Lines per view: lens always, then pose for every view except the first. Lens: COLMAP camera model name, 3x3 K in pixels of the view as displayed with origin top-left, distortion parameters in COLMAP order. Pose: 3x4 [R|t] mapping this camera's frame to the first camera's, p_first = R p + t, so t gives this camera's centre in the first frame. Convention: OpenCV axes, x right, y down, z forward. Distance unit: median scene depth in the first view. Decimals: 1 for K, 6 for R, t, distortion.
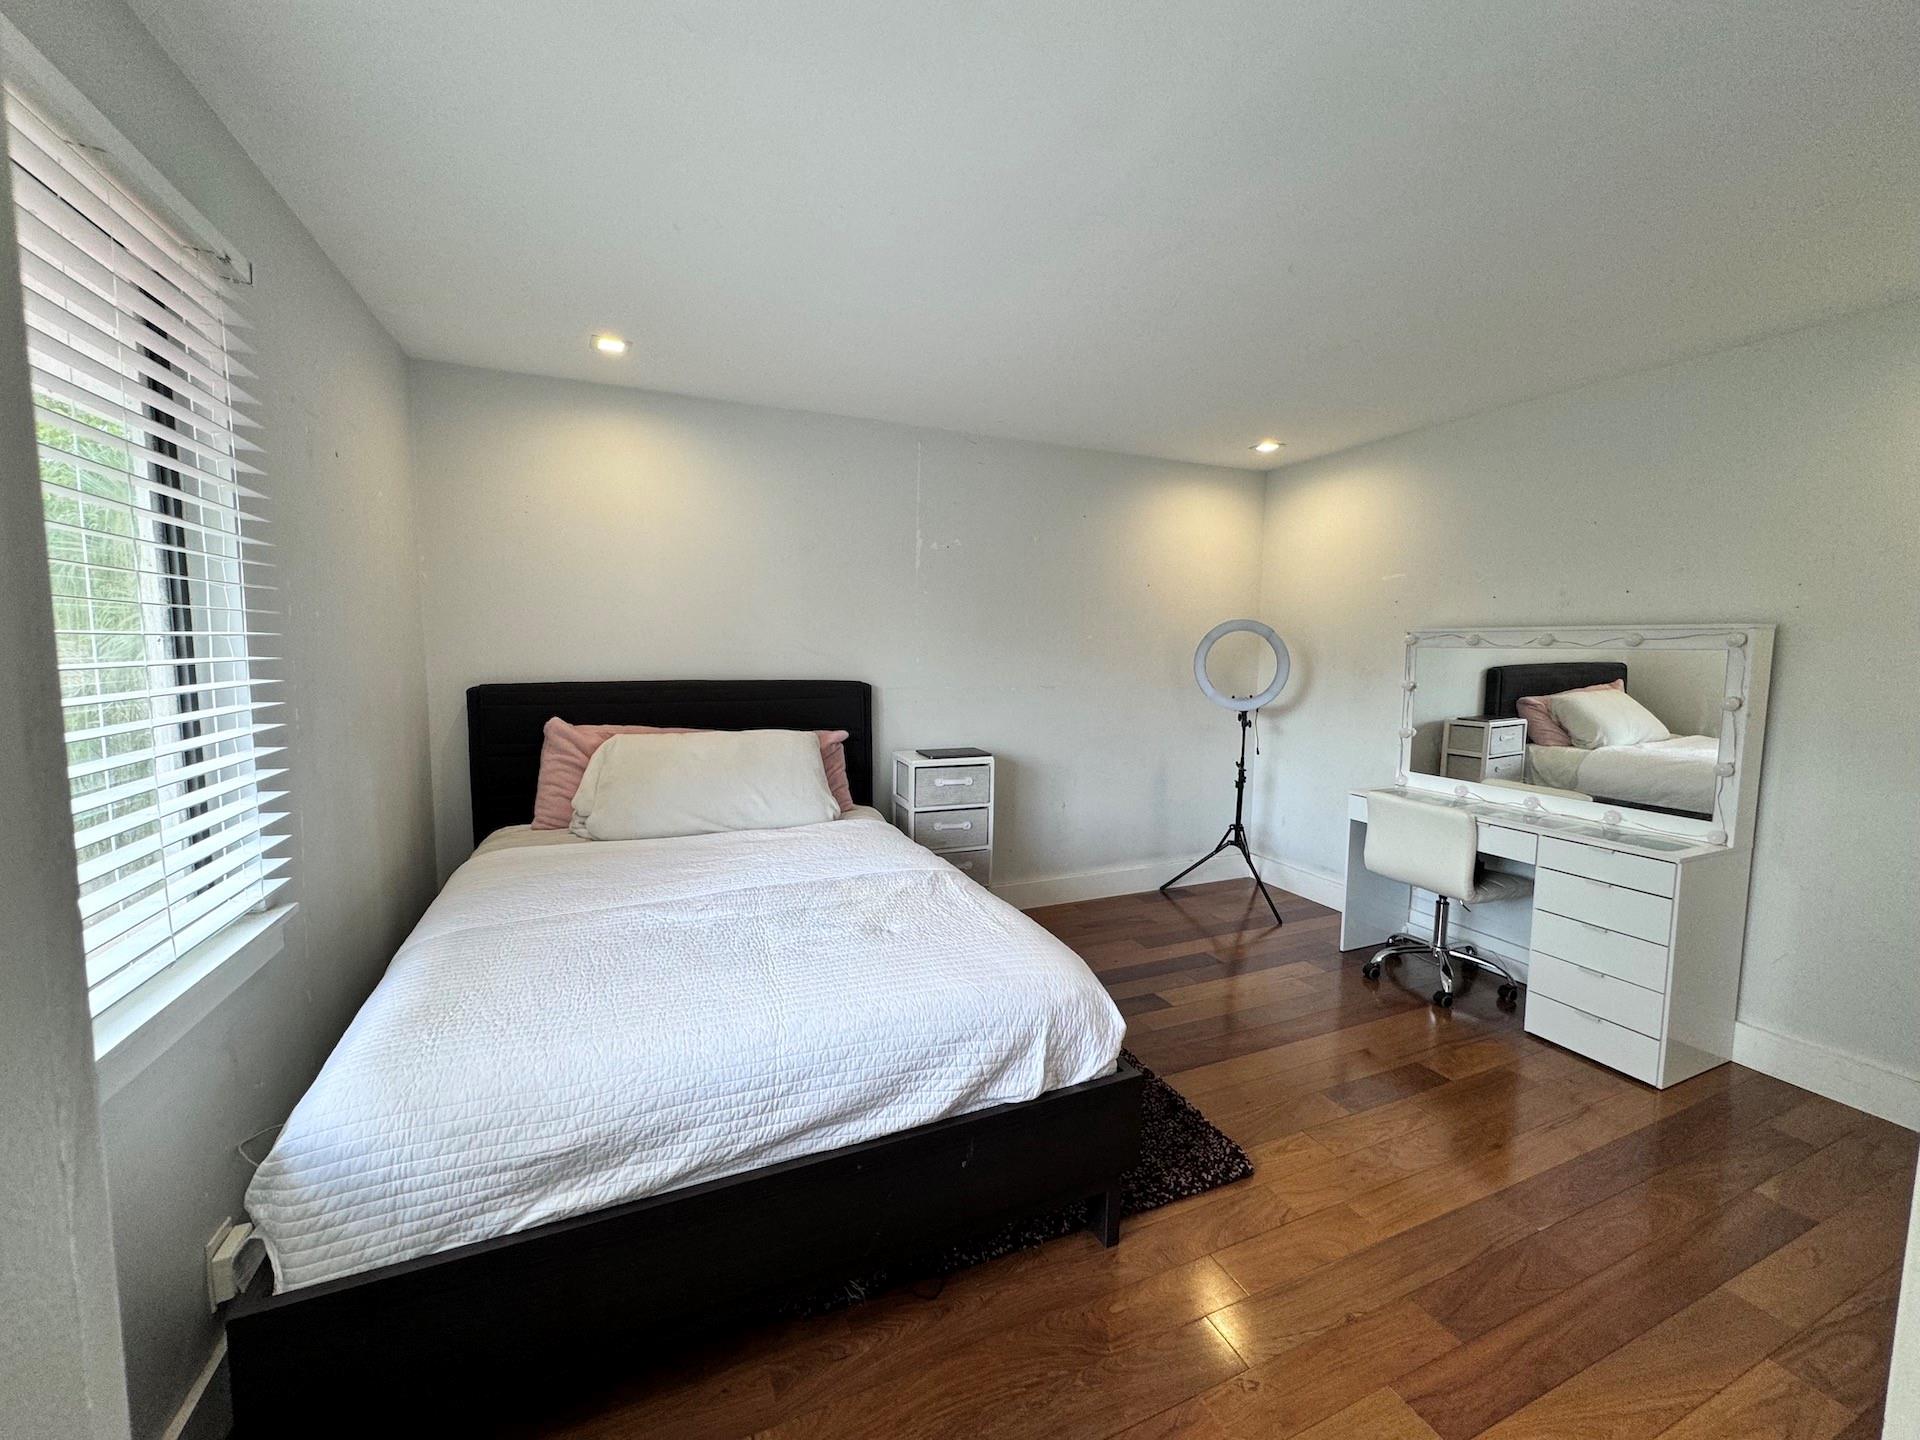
lens RADIAL K [[765.8, 0, 960.3], [0, 765.8, 712.9], [0, 0, 1]] dist [-0.001023, -0.000399]
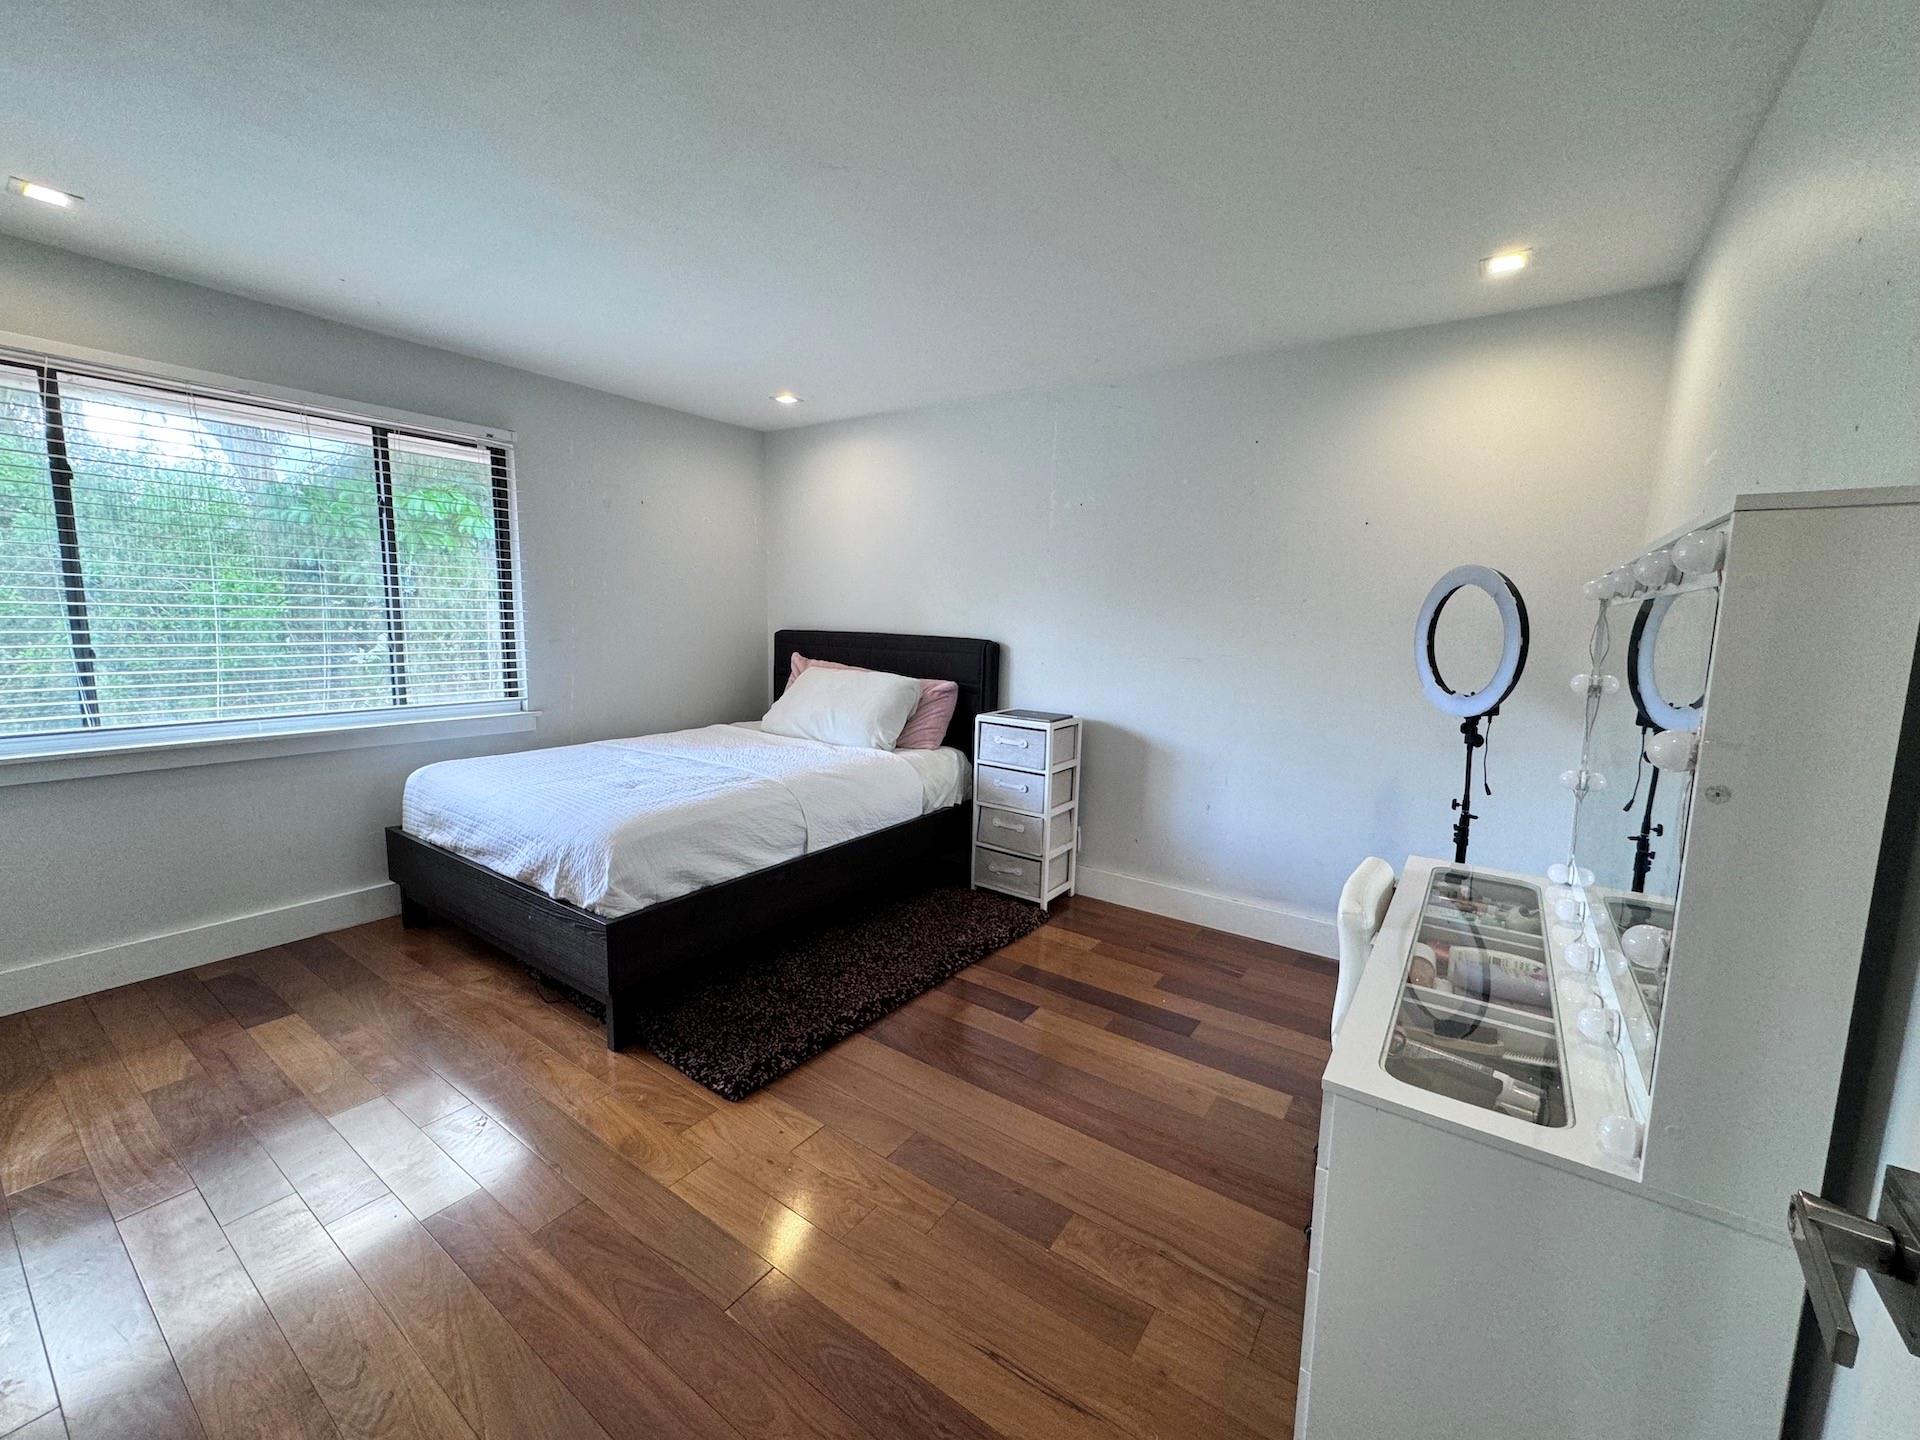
lens RADIAL K [[765.8, 0, 960.3], [0, 765.8, 712.9], [0, 0, 1]] dist [-0.001023, -0.000399]
pose [[0.519046, 0.112522, -0.847308, 0.789801], [-0.093295, 0.992833, 0.074697, -0.016240], [0.849640, 0.040279, 0.525823, 0.402482]]
